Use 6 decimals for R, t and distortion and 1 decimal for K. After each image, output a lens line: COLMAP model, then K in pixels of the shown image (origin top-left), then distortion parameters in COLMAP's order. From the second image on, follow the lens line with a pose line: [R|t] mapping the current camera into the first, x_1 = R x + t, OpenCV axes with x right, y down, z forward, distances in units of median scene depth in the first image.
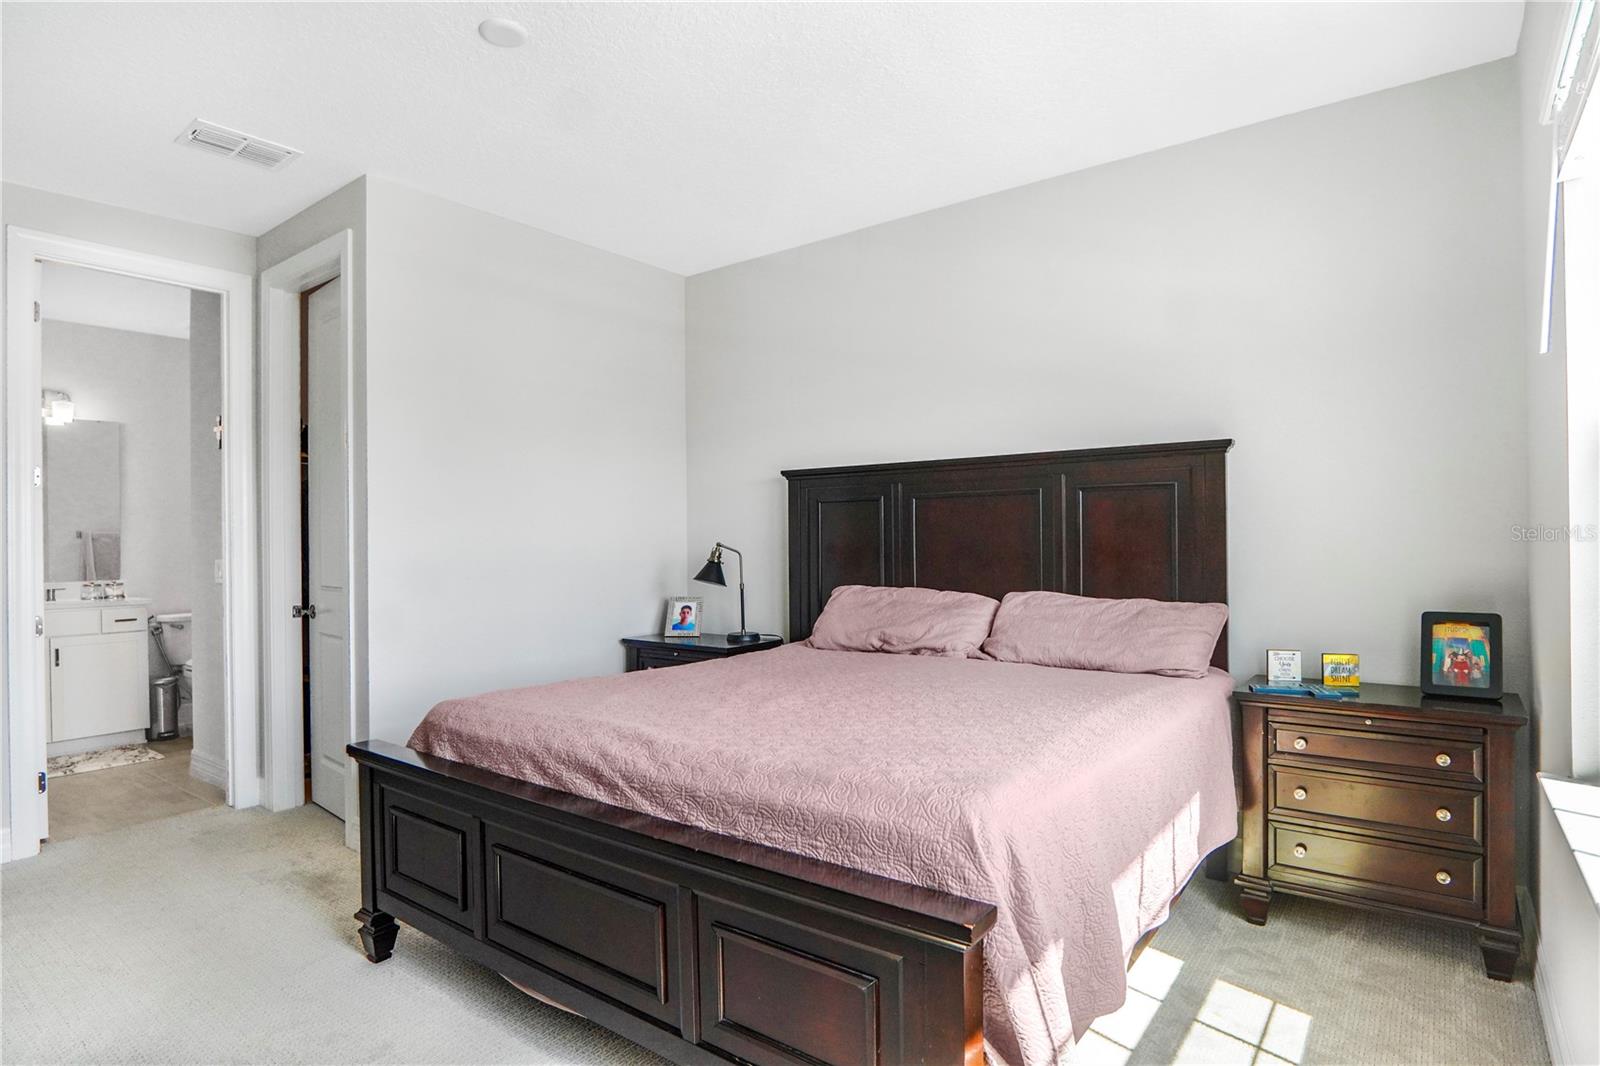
lens RADIAL K [[847.8, 0, 802.3], [0, 847.8, 537.6], [0, 0, 1]] dist [-0.025114, 0.001432]
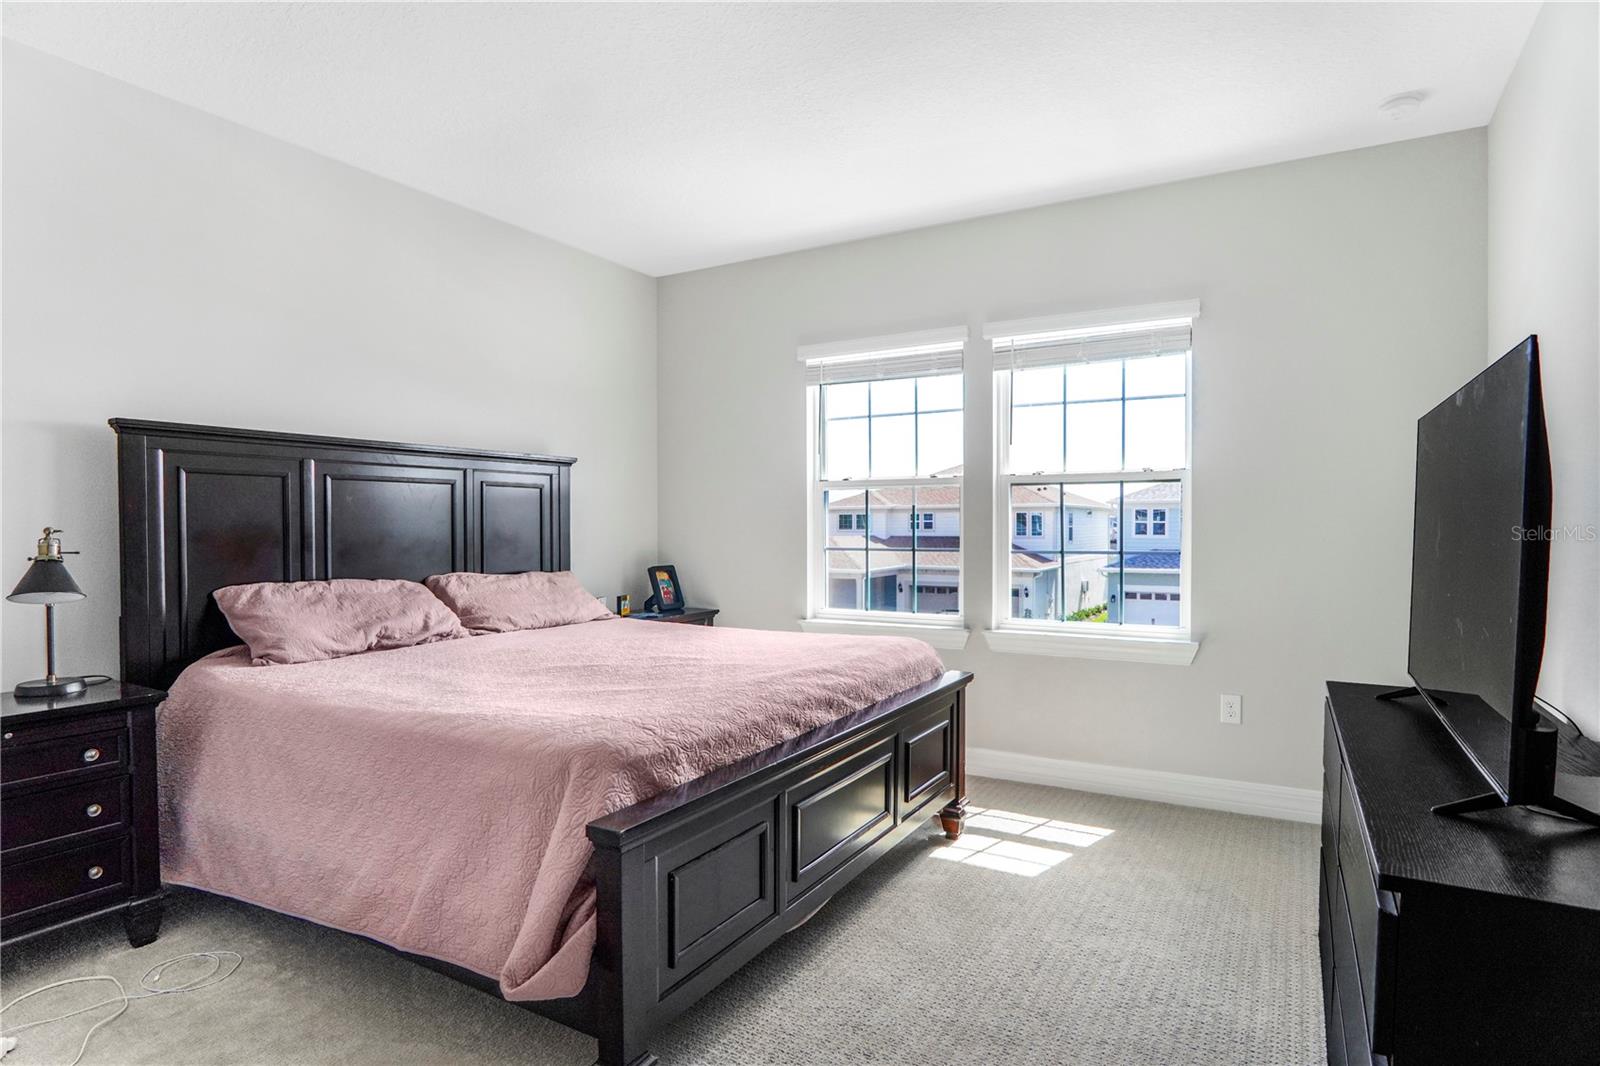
lens RADIAL K [[847.8, 0, 794.8], [0, 847.8, 532.9], [0, 0, 1]] dist [-0.025114, 0.001432]
pose [[-0.106379, 0.002009, 0.994324, -0.815361], [0.000422, 0.999998, -0.001975, 0.012703], [-0.994326, 0.000210, -0.106380, 0.636386]]
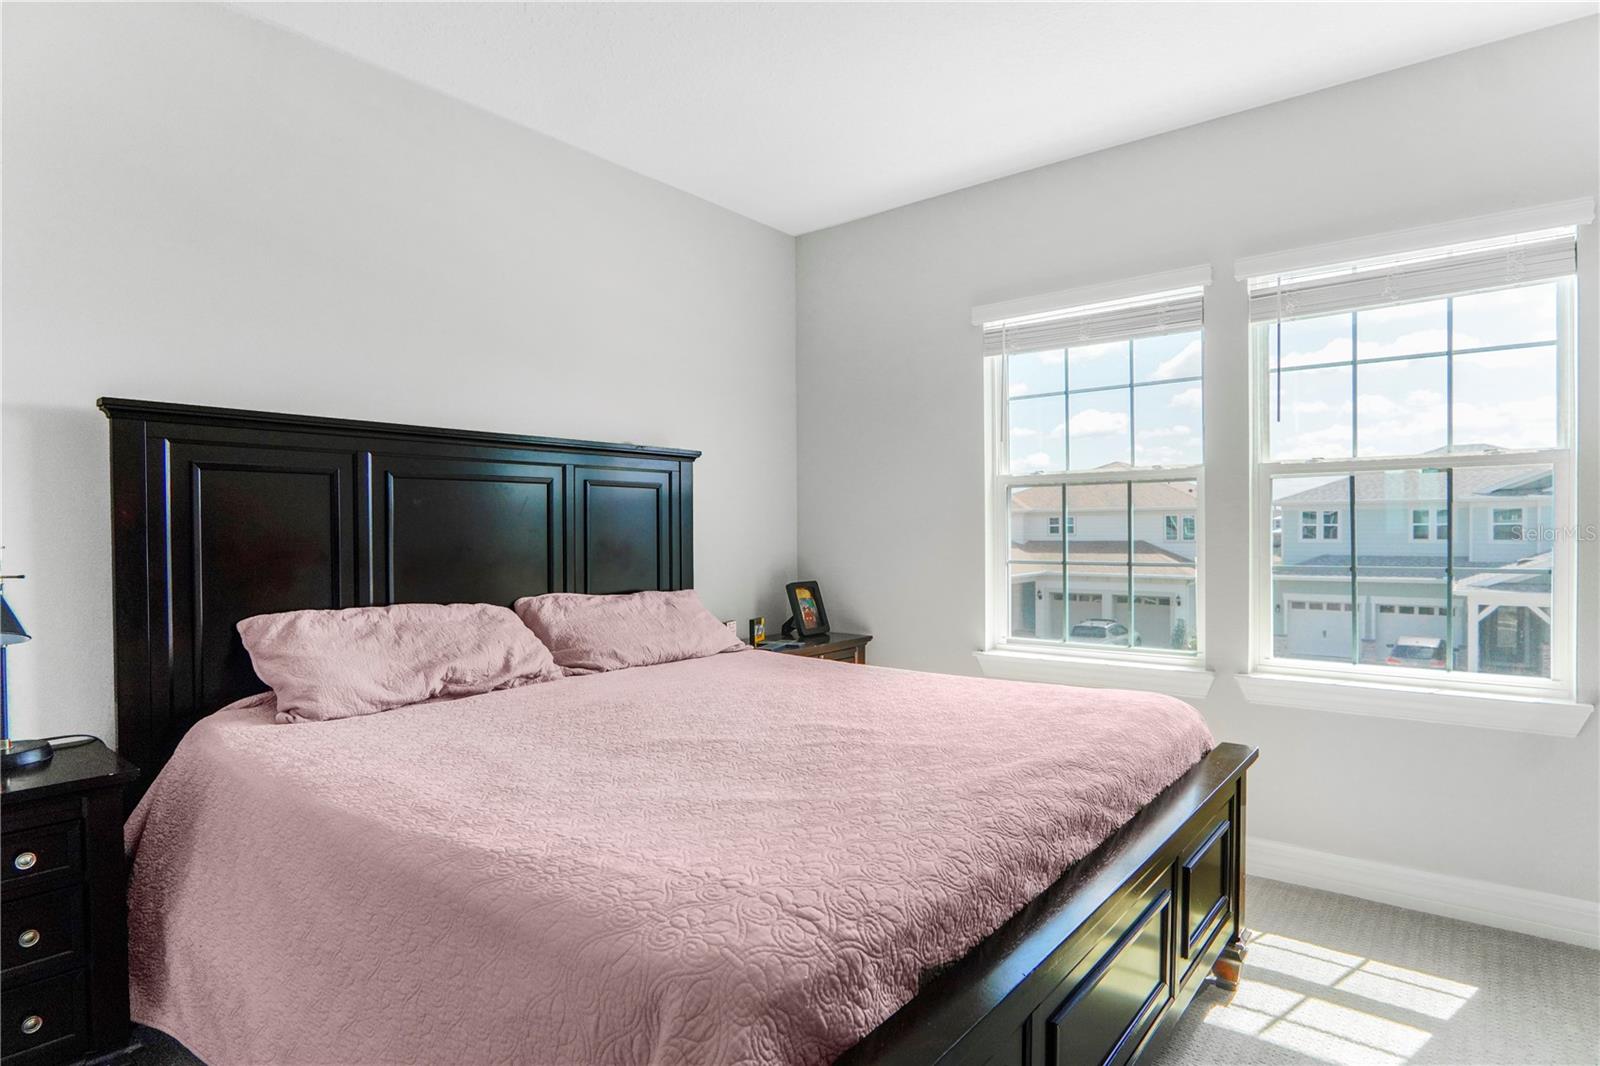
lens RADIAL K [[847.8, 0, 799.4], [0, 847.8, 528.8], [0, 0, 1]] dist [-0.025114, 0.001432]
pose [[0.041378, 0.012528, 0.999065, -0.564531], [0.002829, 0.999916, -0.012656, 0.006745], [-0.999140, 0.003350, 0.041339, 0.661528]]
